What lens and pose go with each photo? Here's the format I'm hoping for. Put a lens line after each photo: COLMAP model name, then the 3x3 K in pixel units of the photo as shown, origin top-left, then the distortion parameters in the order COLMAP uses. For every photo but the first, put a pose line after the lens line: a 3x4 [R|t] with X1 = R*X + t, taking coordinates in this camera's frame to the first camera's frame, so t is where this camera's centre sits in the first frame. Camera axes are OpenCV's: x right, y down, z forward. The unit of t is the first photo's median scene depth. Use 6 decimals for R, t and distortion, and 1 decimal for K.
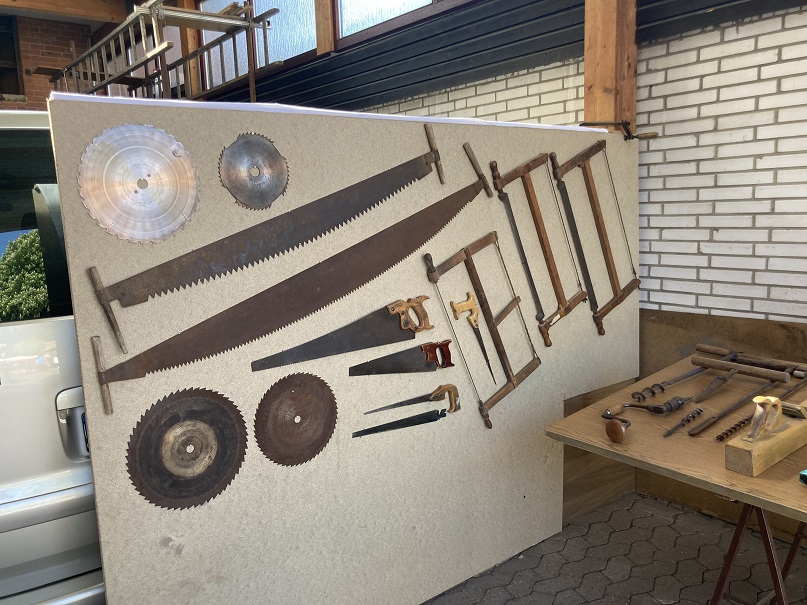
lens RADIAL K [[676.0, 0, 404.0], [0, 676.0, 304.0], [0, 0, 1]] dist [0.036360, -0.038194]
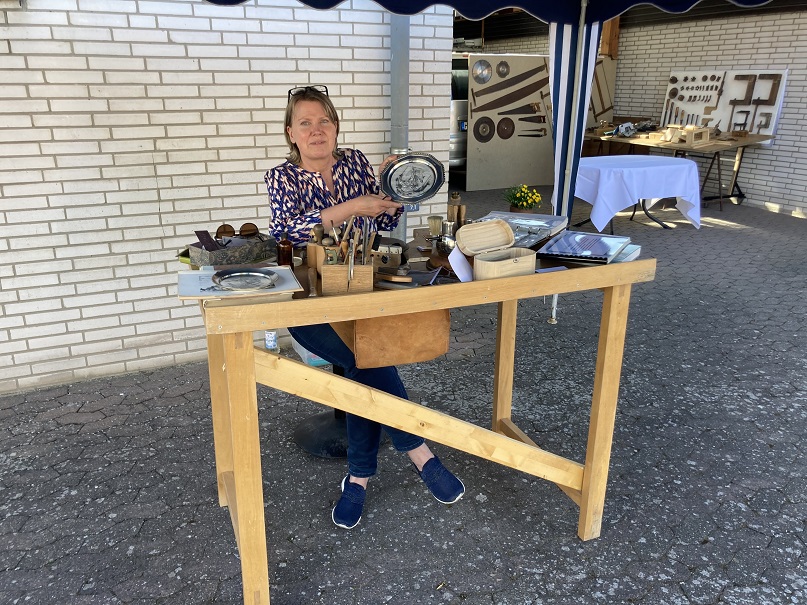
lens RADIAL K [[676.0, 0, 402.8], [0, 676.0, 302.7], [0, 0, 1]] dist [0.036360, -0.038194]
pose [[0.972589, 0.107533, -0.206174, 0.201920], [-0.070462, 0.981251, 0.179392, 0.494718], [0.221599, -0.159947, 0.961931, -3.270830]]
